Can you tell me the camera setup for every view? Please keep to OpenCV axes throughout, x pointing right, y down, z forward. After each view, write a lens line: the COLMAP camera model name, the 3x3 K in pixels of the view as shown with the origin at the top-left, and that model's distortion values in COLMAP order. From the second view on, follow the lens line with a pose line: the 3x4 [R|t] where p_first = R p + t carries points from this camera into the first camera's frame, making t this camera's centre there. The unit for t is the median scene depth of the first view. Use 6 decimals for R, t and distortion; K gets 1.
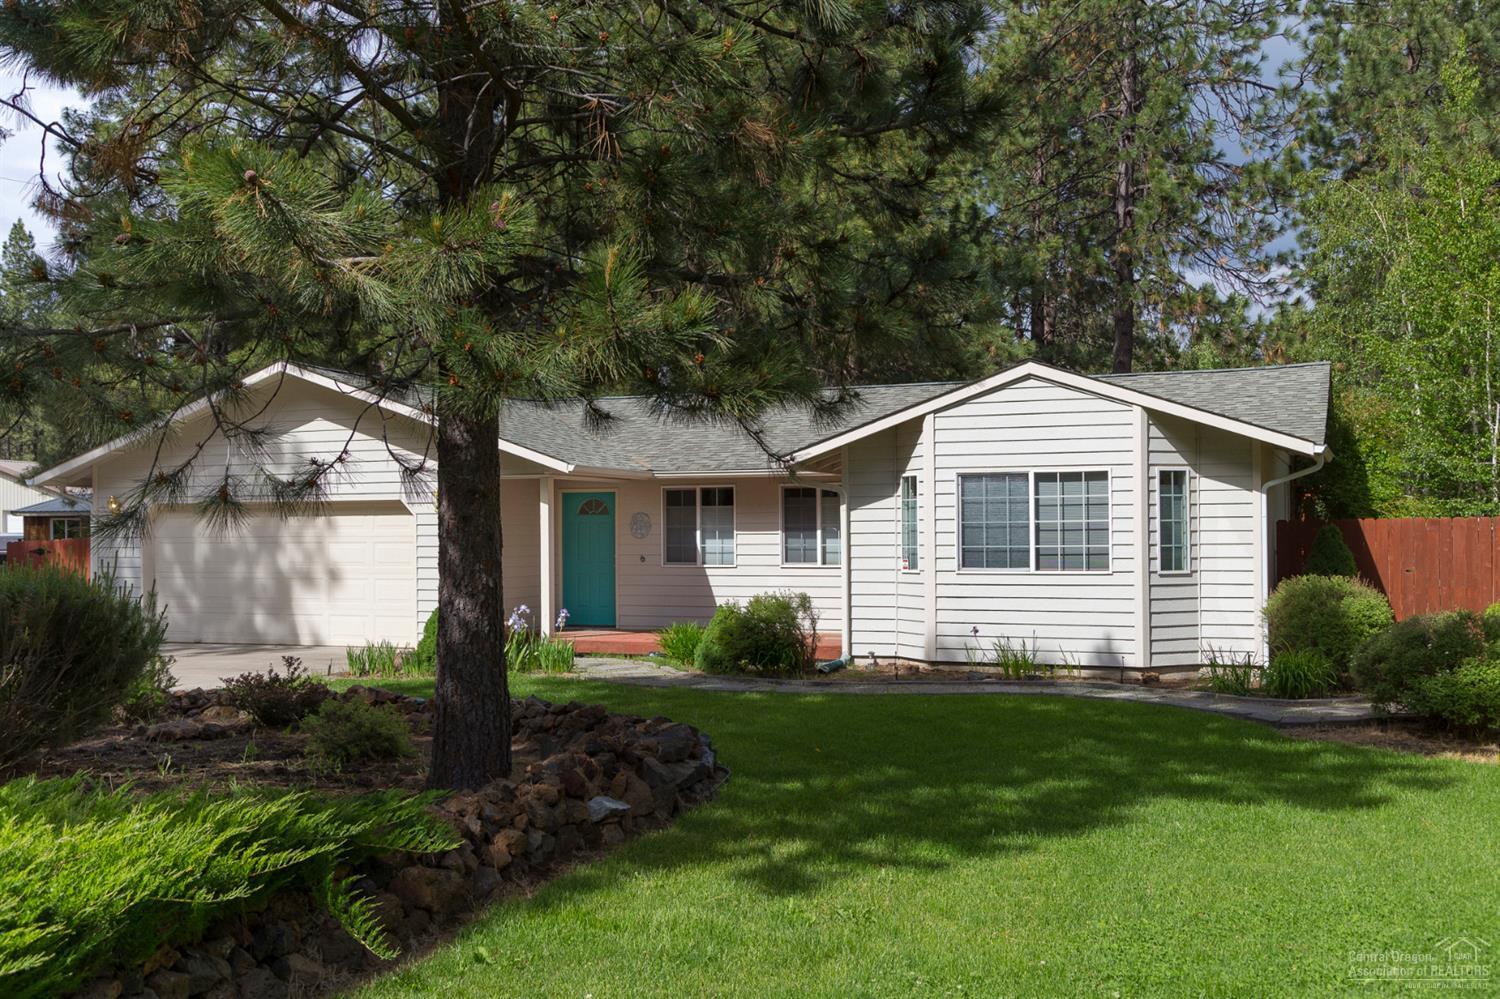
lens RADIAL K [[1511.9, 0, 753.1], [0, 1511.9, 512.5], [0, 0, 1]] dist [-0.002940, 0.000000]
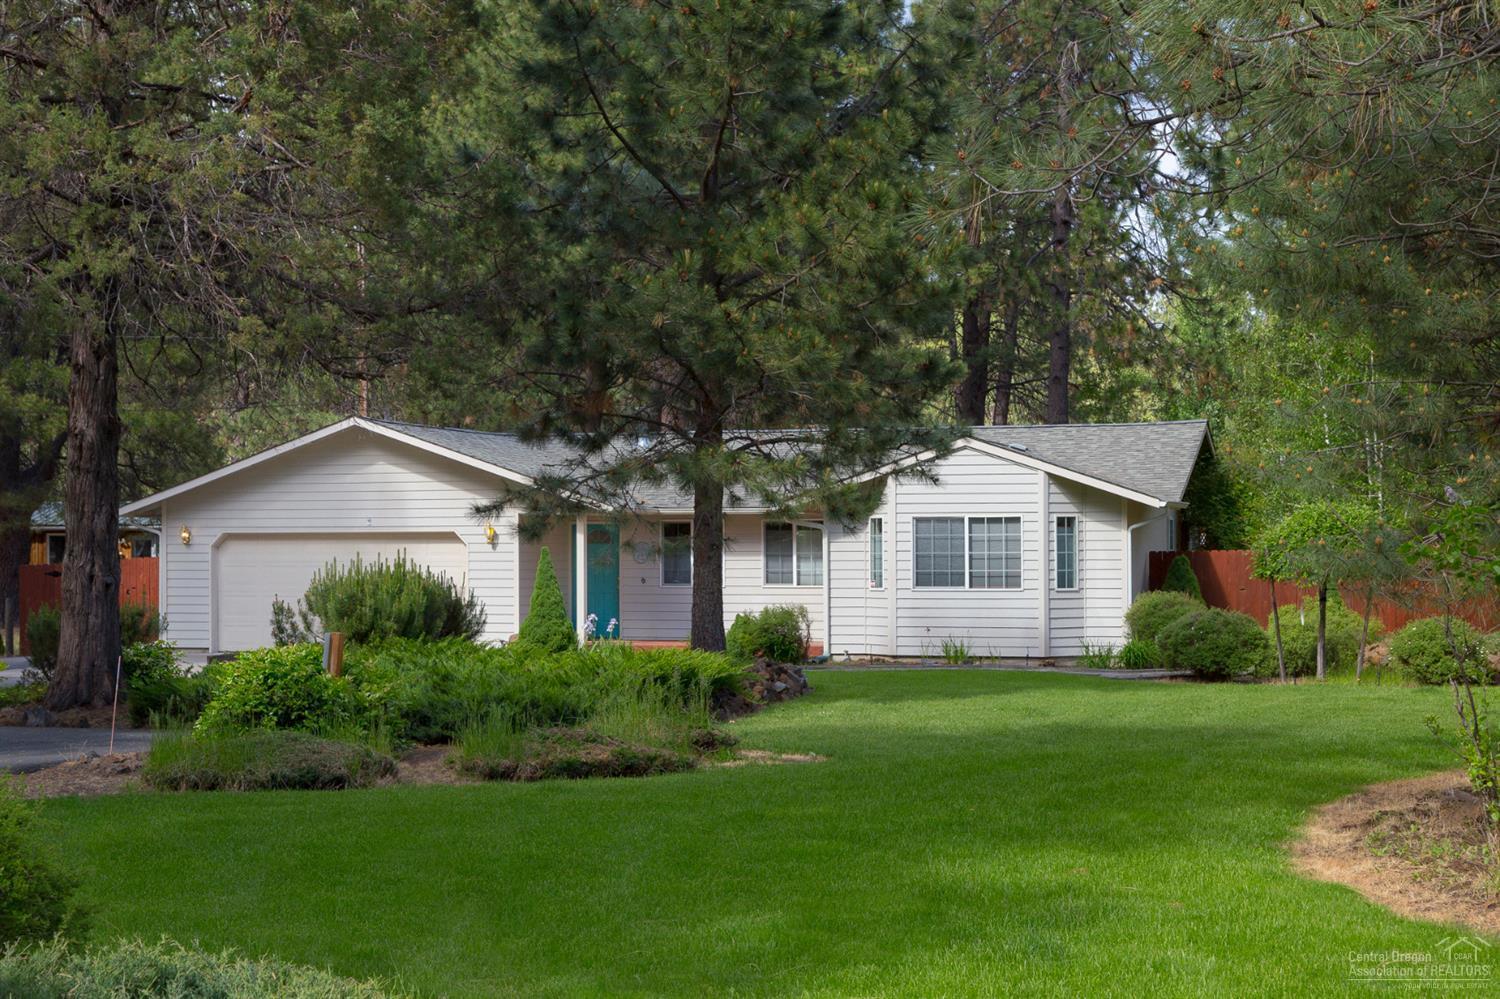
lens RADIAL K [[2538.2, 0, 747.9], [0, 2538.2, 497.7], [0, 0, 1]] dist [0.008801, 0.000000]
pose [[0.995064, 0.004389, 0.099135, -0.242294], [-0.003808, 0.999974, -0.006049, -0.029284], [-0.099159, 0.005641, 0.995056, -1.275826]]
